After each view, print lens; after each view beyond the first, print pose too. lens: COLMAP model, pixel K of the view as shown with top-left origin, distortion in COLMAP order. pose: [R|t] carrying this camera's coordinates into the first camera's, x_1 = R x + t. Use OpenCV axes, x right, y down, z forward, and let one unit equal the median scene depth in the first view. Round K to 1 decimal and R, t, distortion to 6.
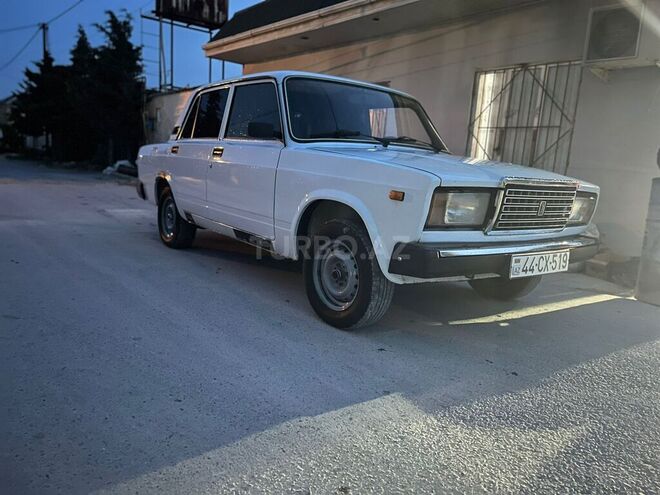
lens RADIAL K [[498.4, 0, 330.0], [0, 498.4, 247.5], [0, 0, 1]] dist [0.042841, -0.051902]
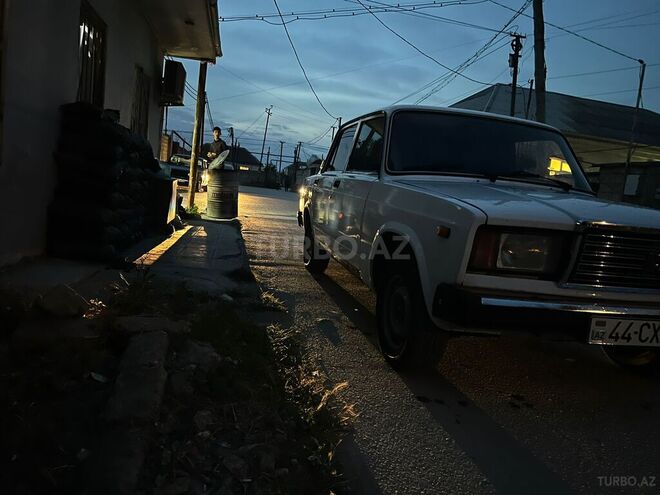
lens RADIAL K [[498.4, 0, 330.0], [0, 498.4, 247.5], [0, 0, 1]] dist [0.042841, -0.051902]
pose [[0.904027, 0.081269, -0.419678, 0.294481], [-0.110673, 0.992785, -0.046152, -0.008647], [0.412900, 0.088170, 0.906499, 0.071323]]
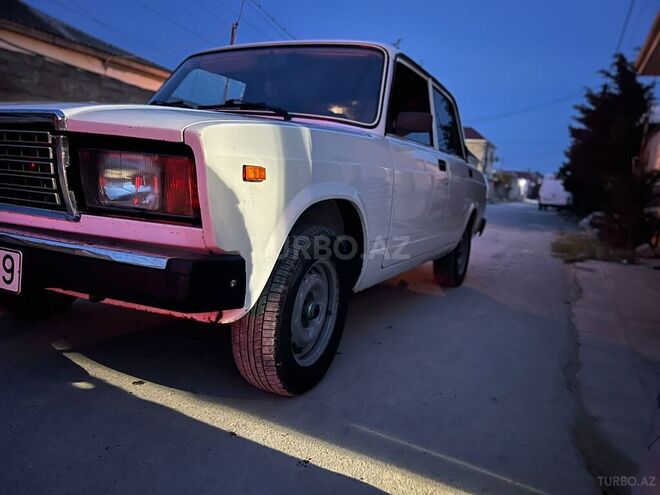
lens RADIAL K [[498.4, 0, 330.0], [0, 498.4, 247.5], [0, 0, 1]] dist [0.042841, -0.051902]
pose [[0.428986, 0.083232, -0.899468, 1.111986], [-0.200713, 0.979637, -0.005076, -0.059119], [0.880730, 0.182713, 0.436956, 1.120470]]
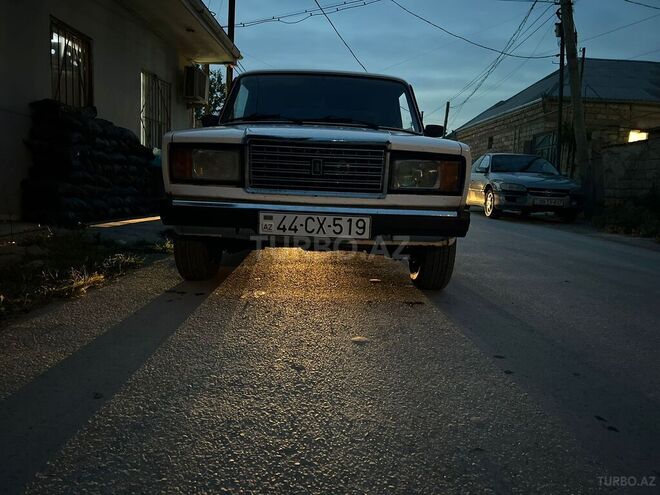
lens RADIAL K [[498.4, 0, 330.0], [0, 498.4, 247.5], [0, 0, 1]] dist [0.042841, -0.051902]
pose [[0.793046, 0.050273, -0.607083, 1.022397], [-0.085796, 0.995873, -0.029609, 0.099582], [0.603089, 0.075566, 0.794087, 0.277894]]
